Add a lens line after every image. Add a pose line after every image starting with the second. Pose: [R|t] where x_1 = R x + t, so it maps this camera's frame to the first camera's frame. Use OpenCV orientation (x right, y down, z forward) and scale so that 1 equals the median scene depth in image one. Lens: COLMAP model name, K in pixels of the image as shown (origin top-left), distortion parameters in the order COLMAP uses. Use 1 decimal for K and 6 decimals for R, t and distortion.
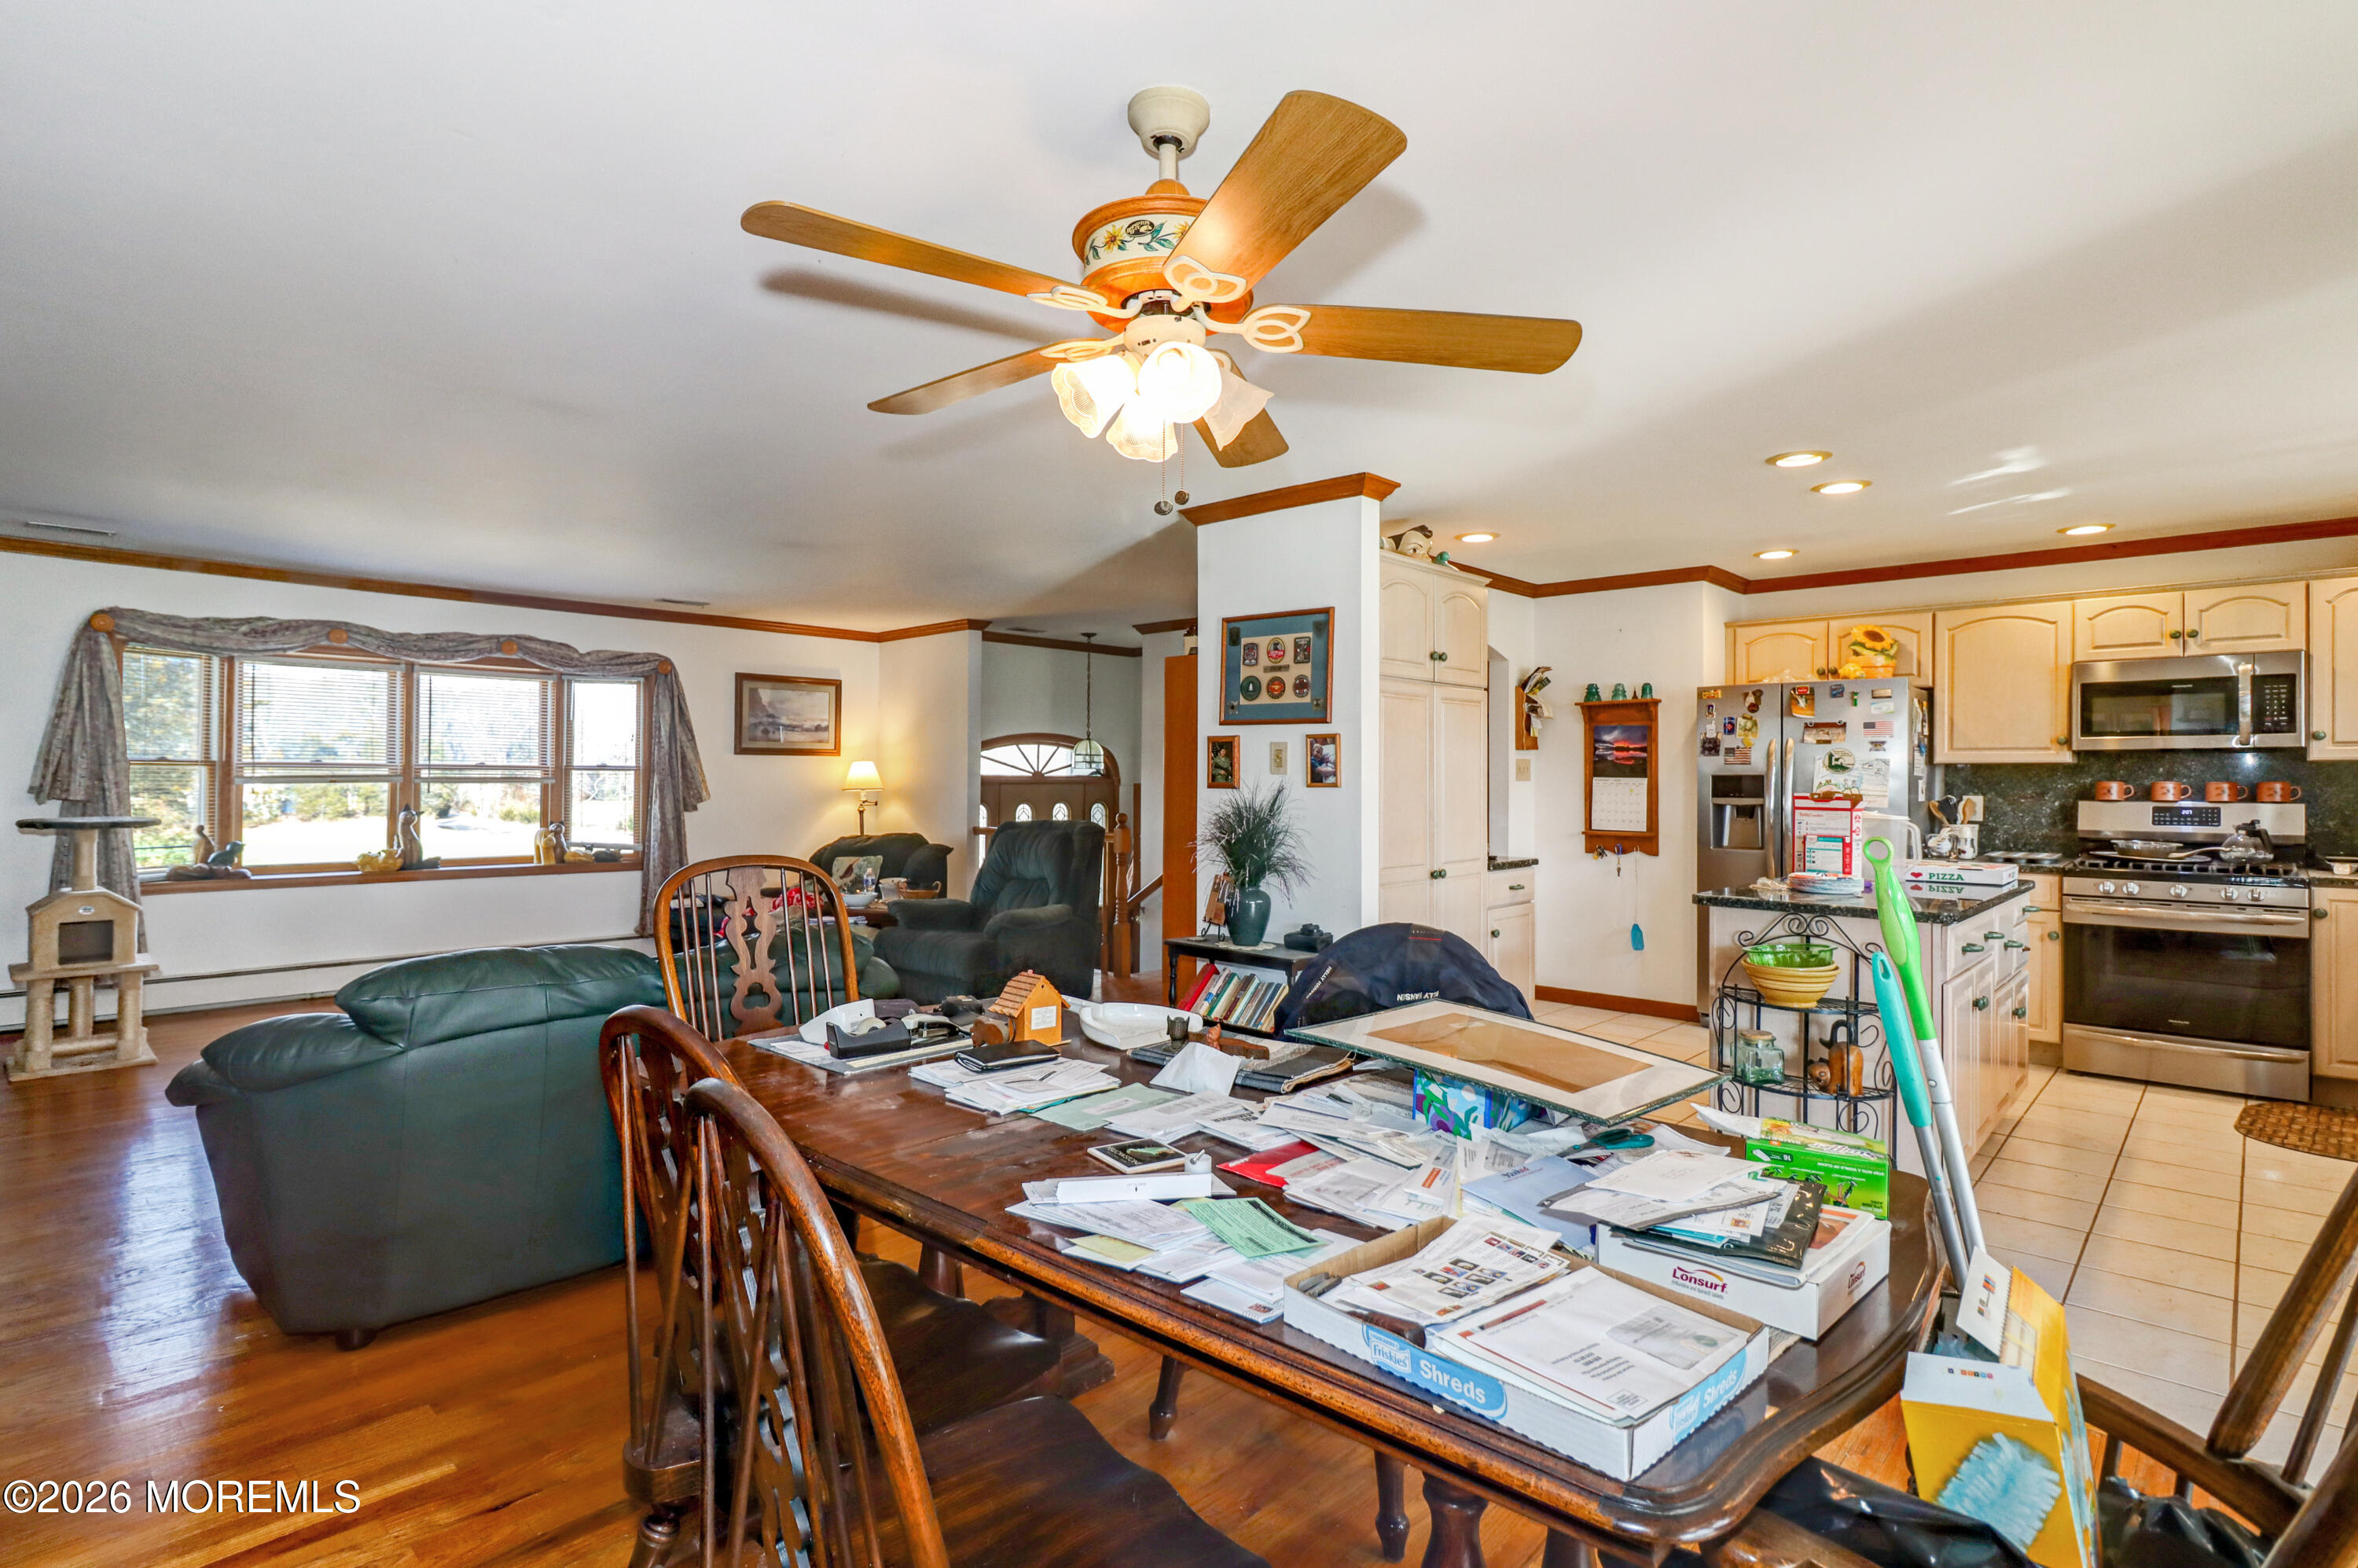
lens RADIAL K [[1123.2, 0, 1189.8], [0, 1123.2, 775.9], [0, 0, 1]] dist [-0.005233, 0.001171]
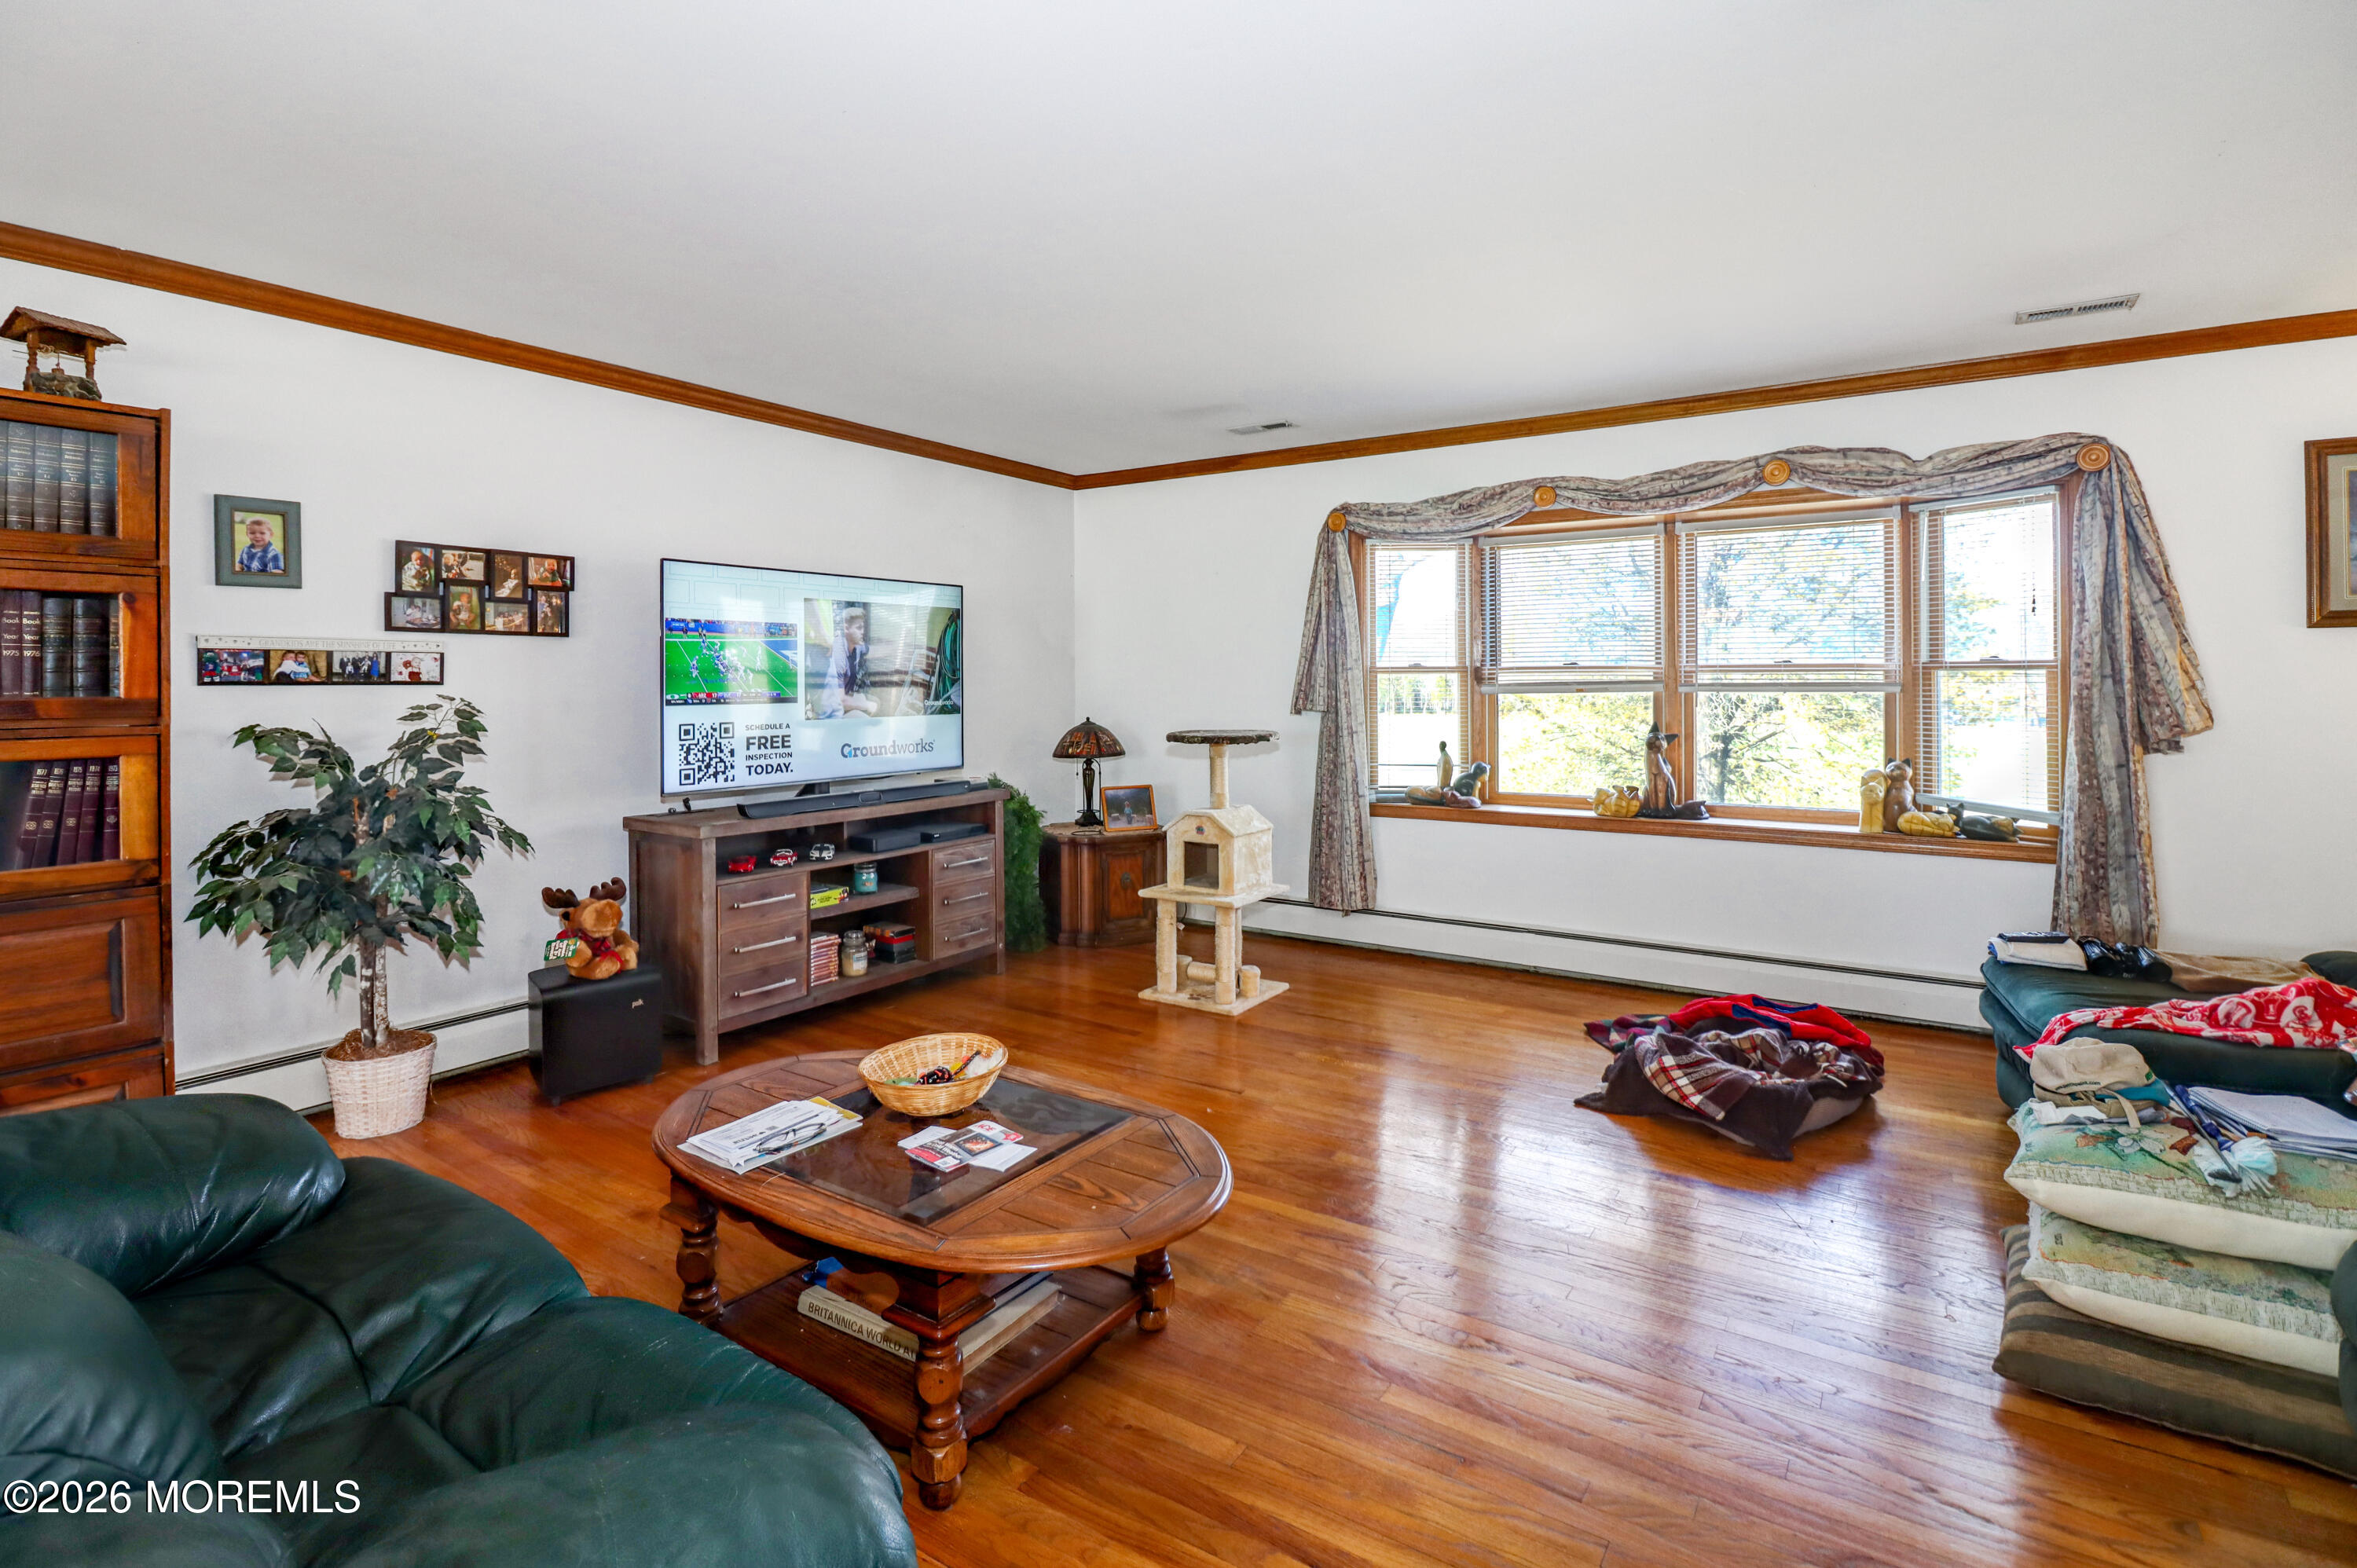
lens RADIAL K [[1120.0, 0, 1166.2], [0, 1120.0, 675.1], [0, 0, 1]] dist [-0.008145, -0.007420]
pose [[0.150987, -0.014853, -0.988424, -0.069815], [0.008659, 0.999869, -0.013702, 0.002902], [0.988498, -0.006490, 0.151095, 0.731067]]
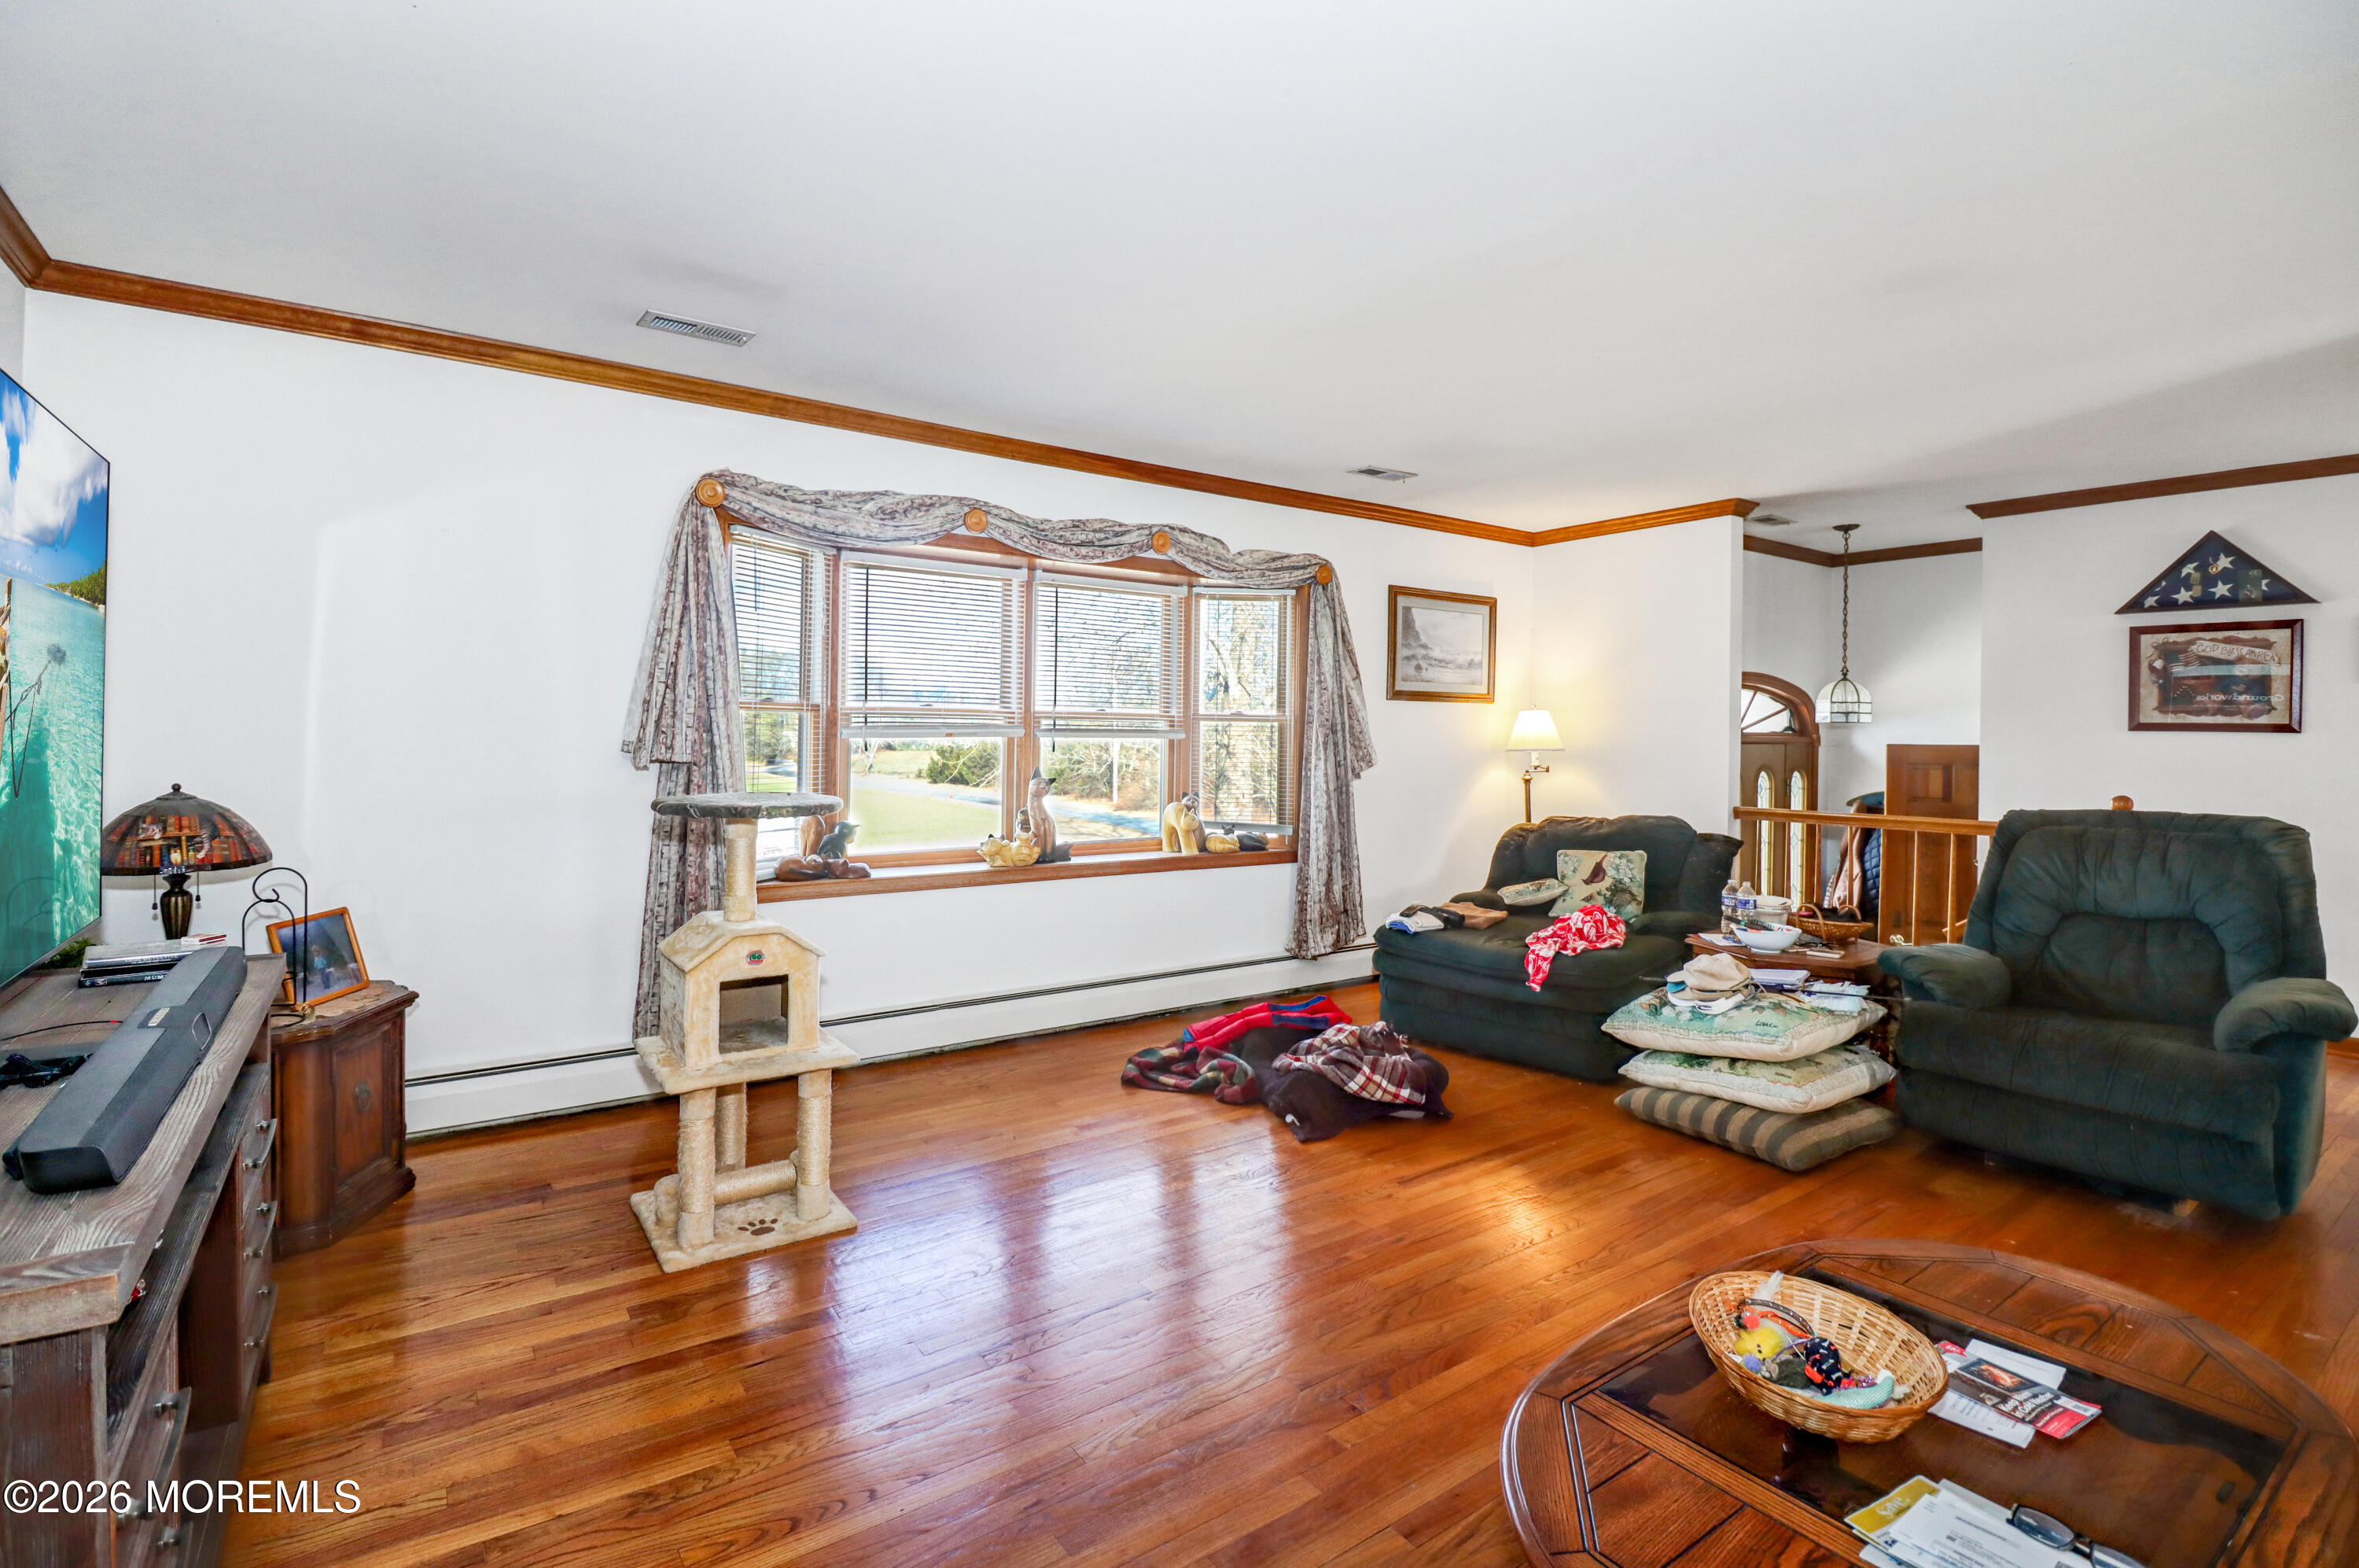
lens RADIAL K [[1121.0, 0, 1195.7], [0, 1121.0, 713.5], [0, 0, 1]] dist [-0.008145, -0.007420]
pose [[0.981807, 0.003300, -0.189854, -0.577620], [-0.006007, 0.999888, -0.013687, 0.000113], [0.189788, 0.014578, 0.981717, 0.418222]]
